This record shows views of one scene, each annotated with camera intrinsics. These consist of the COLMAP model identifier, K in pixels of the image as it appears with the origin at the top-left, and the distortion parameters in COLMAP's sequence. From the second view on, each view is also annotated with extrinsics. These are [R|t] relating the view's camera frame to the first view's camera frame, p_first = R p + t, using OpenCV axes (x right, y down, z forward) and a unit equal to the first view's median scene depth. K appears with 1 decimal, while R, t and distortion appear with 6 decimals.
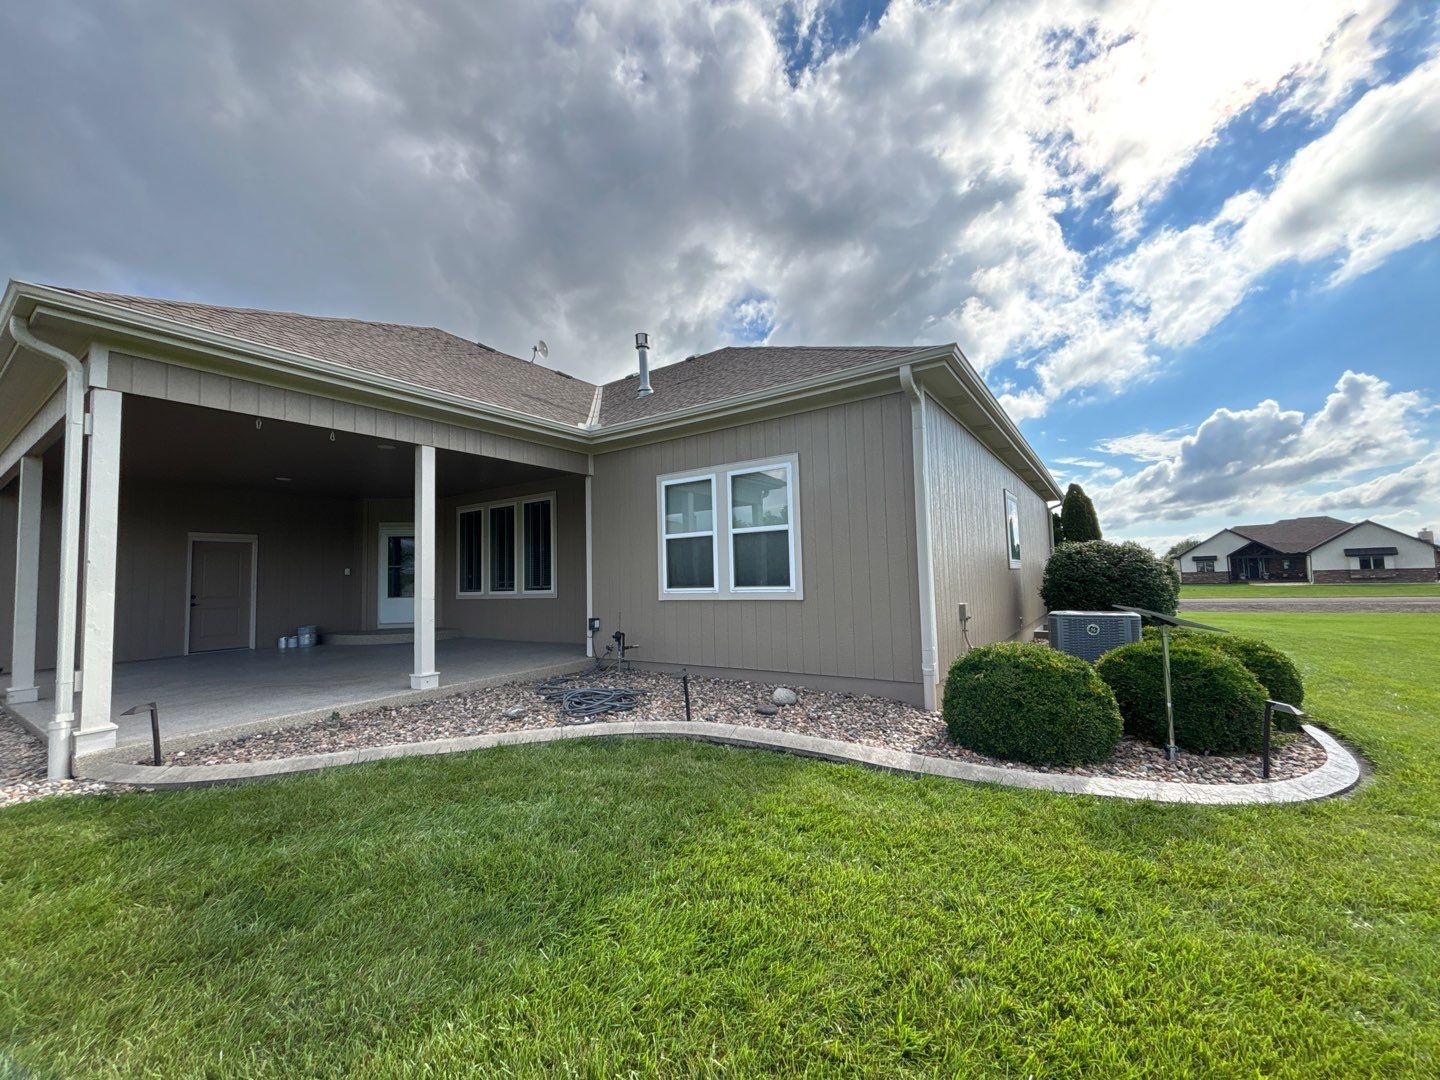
lens RADIAL K [[581.3, 0, 718.7], [0, 581.3, 541.2], [0, 0, 1]] dist [-0.002560, -0.001105]
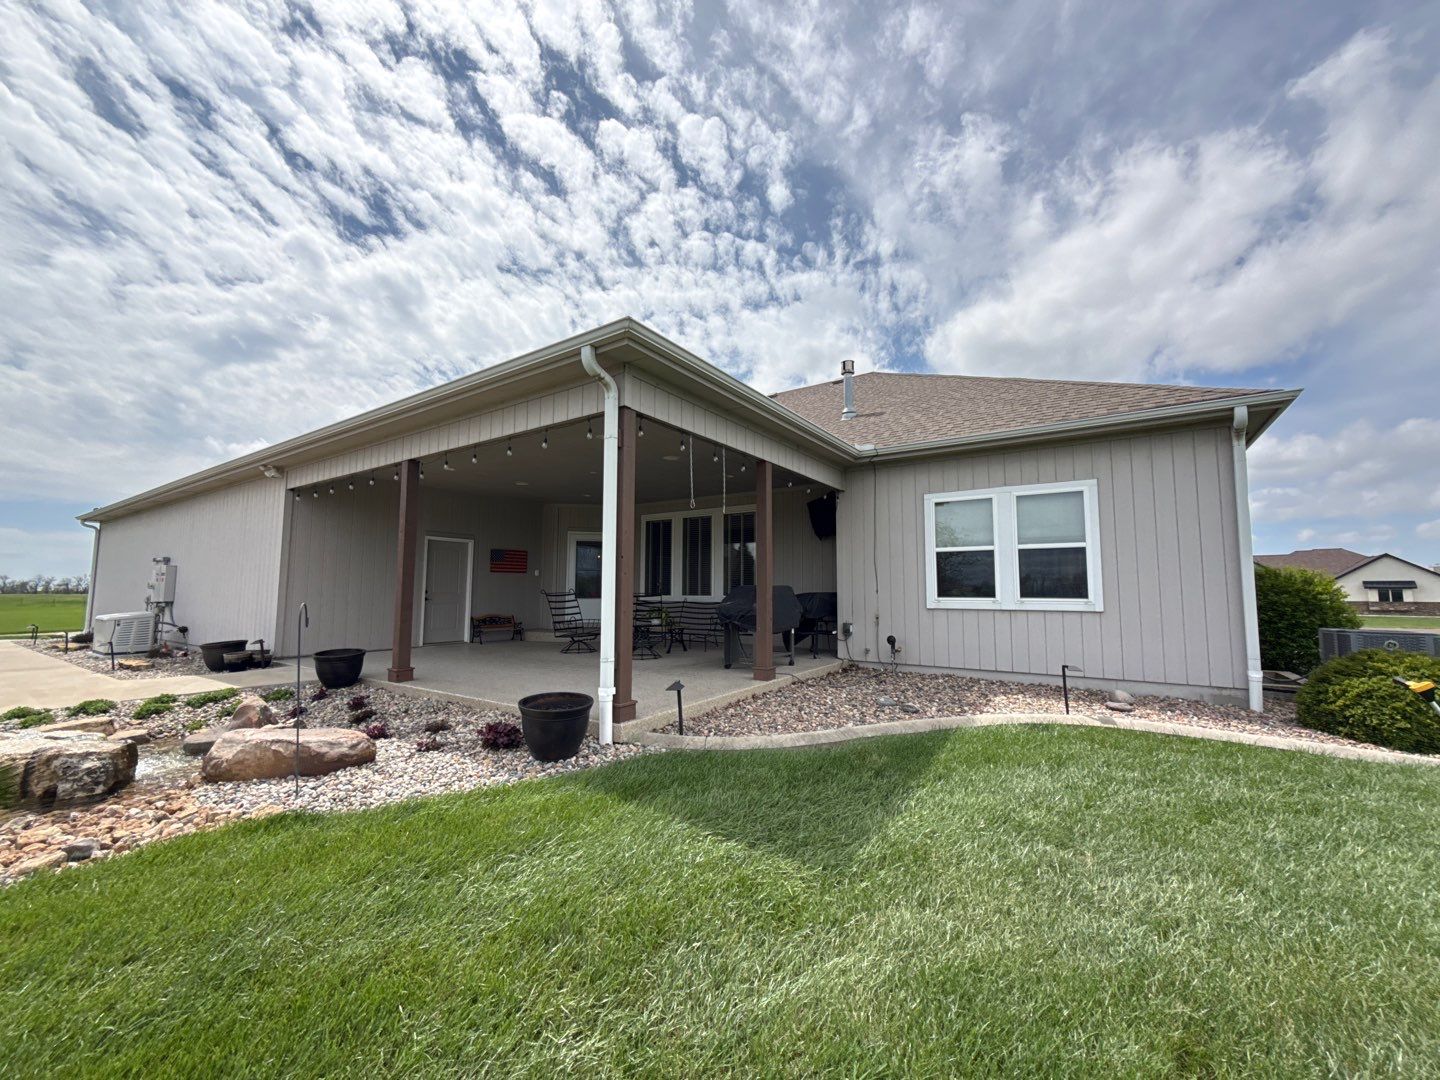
lens RADIAL K [[581.3, 0, 715.8], [0, 581.3, 546.1], [0, 0, 1]] dist [-0.002560, -0.001105]
pose [[0.999521, 0.030883, -0.001919, -0.342045], [-0.030906, 0.999432, -0.013421, 0.008596], [0.001503, 0.013474, 0.999908, -0.065067]]
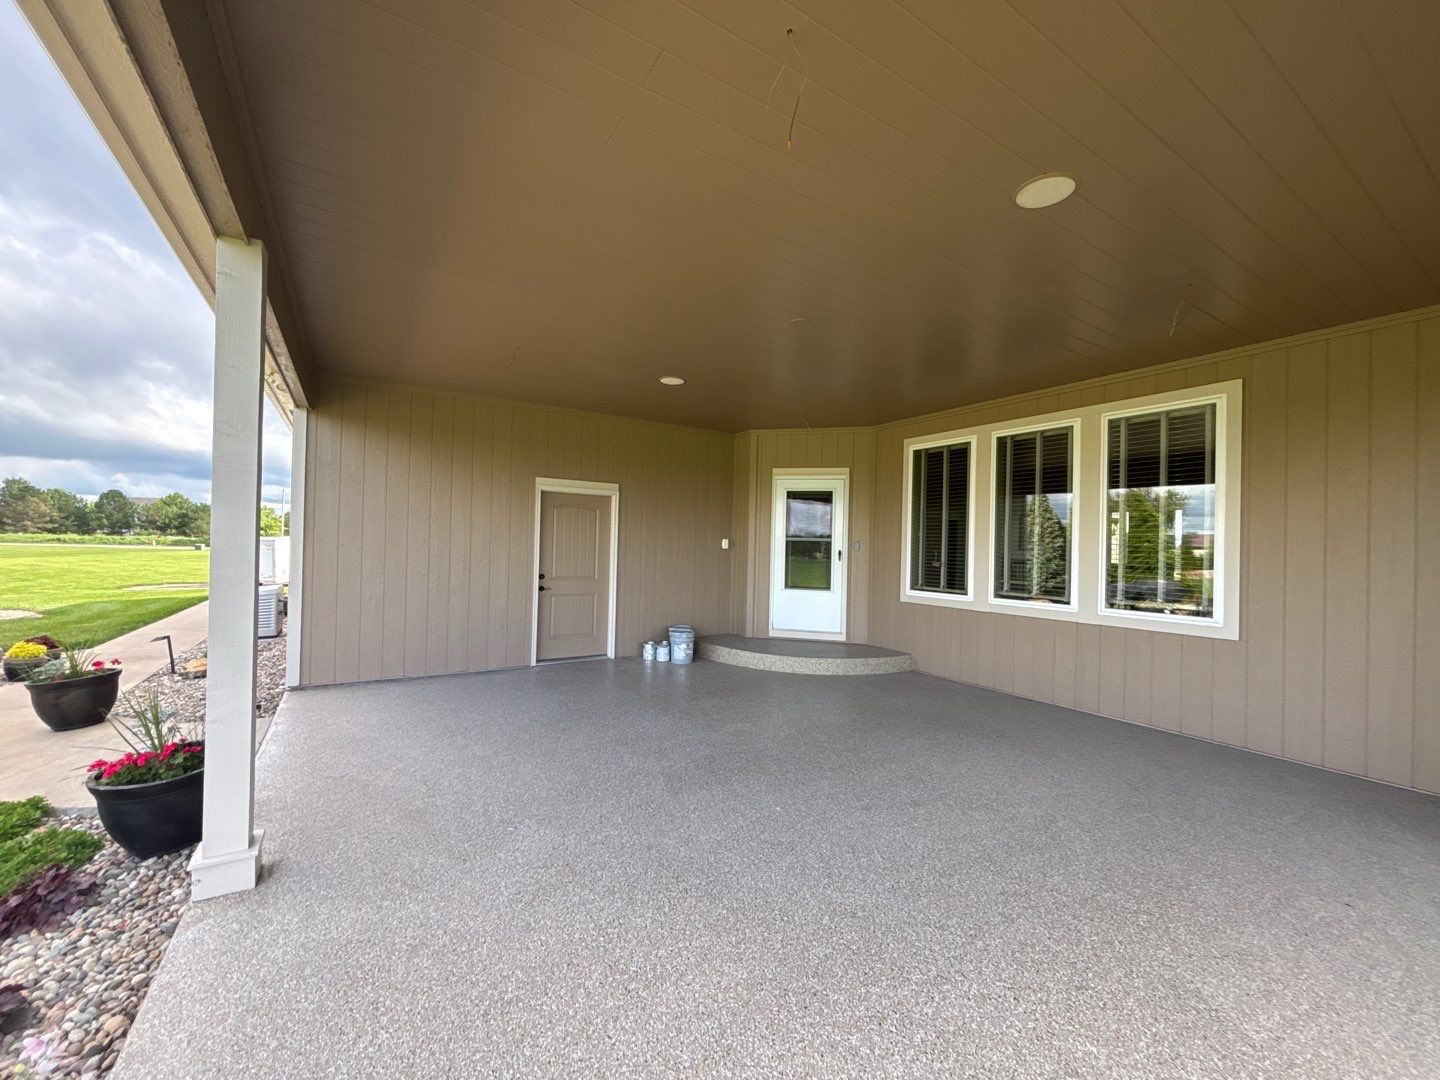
lens RADIAL K [[581.3, 0, 716.4], [0, 581.3, 541.1], [0, 0, 1]] dist [-0.002560, -0.001105]
pose [[0.912624, 0.045837, -0.406222, -0.421852], [-0.021540, 0.997705, 0.064188, 0.008315], [0.408232, -0.049829, 0.911517, 0.442444]]
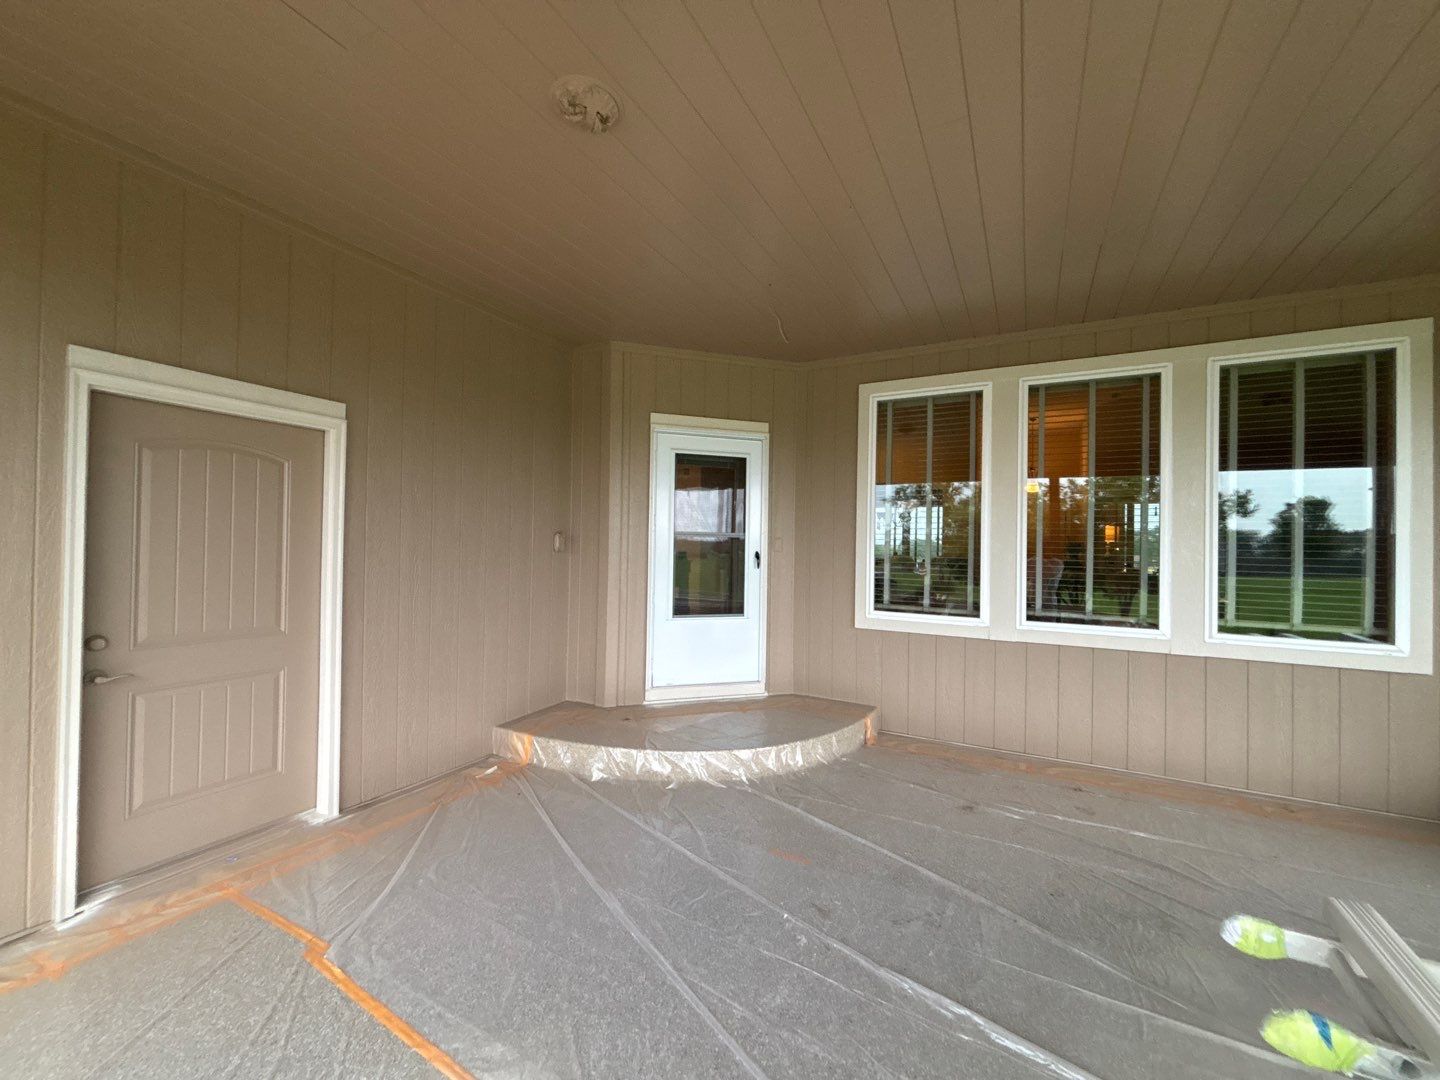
lens RADIAL K [[581.3, 0, 722.7], [0, 581.3, 544.1], [0, 0, 1]] dist [-0.002560, -0.001105]
pose [[0.992965, 0.044454, 0.109750, -0.633921], [-0.051173, 0.996935, 0.059177, 0.029118], [-0.106783, -0.064377, 0.992196, 0.691409]]
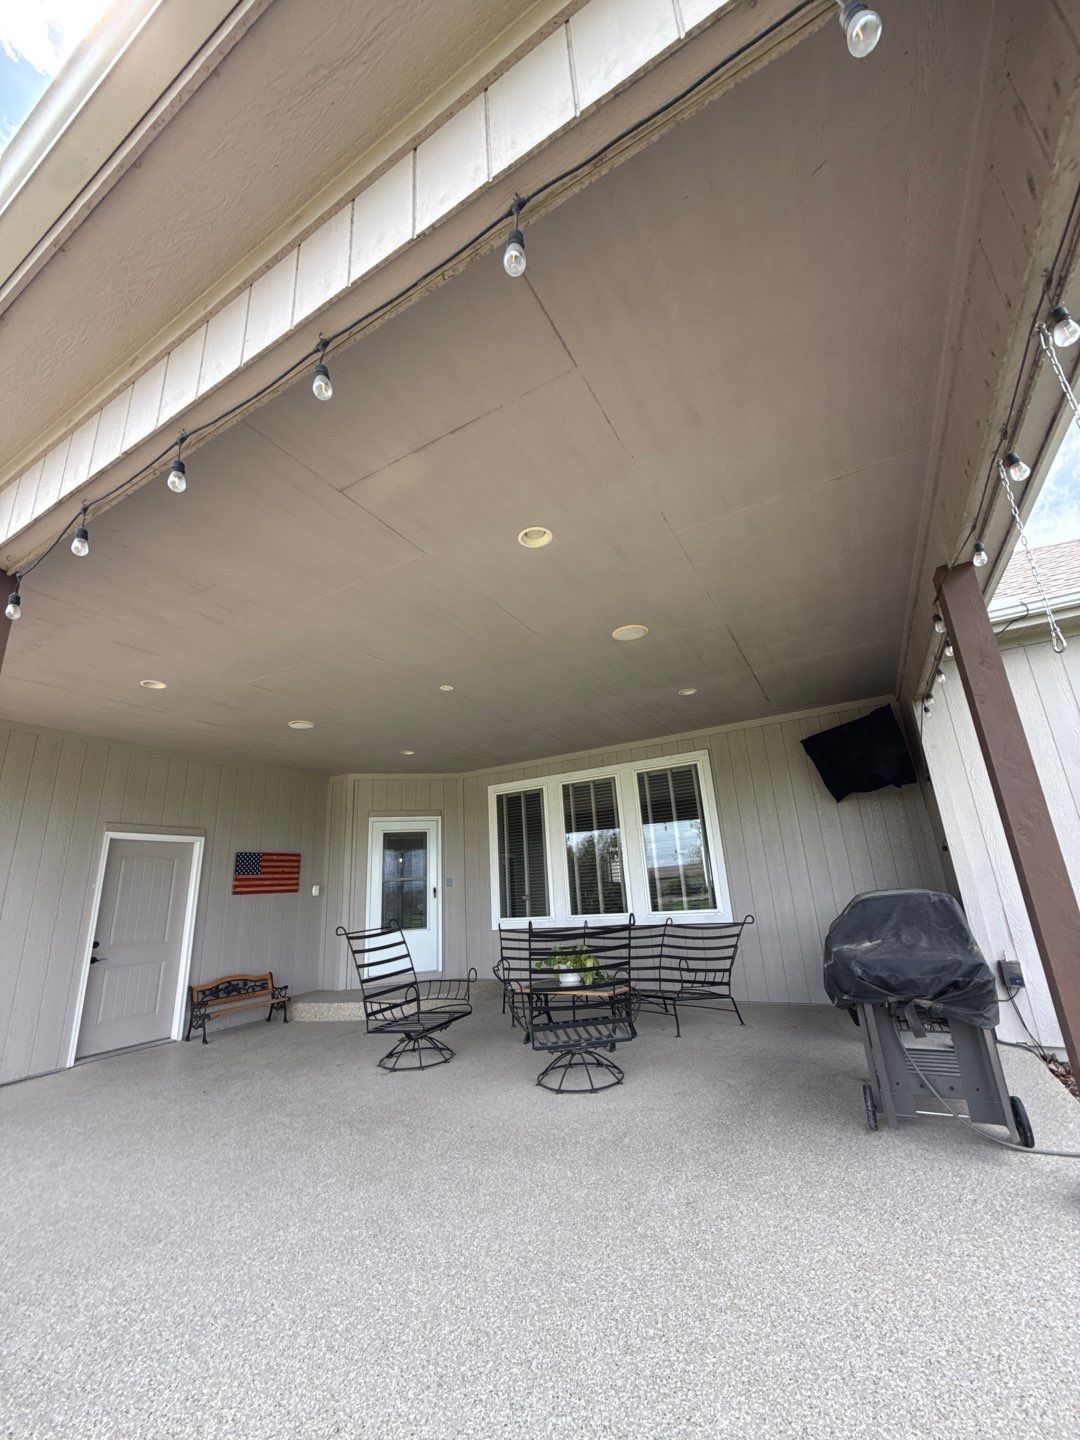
lens RADIAL K [[581.3, 0, 543.9], [0, 581.3, 713.4], [0, 0, 1]] dist [-0.002560, -0.001105]
pose [[0.994999, -0.000867, 0.099878, -0.499078], [0.024427, 0.971710, -0.234909, 0.021535], [-0.096849, 0.236174, 0.966872, 0.353177]]
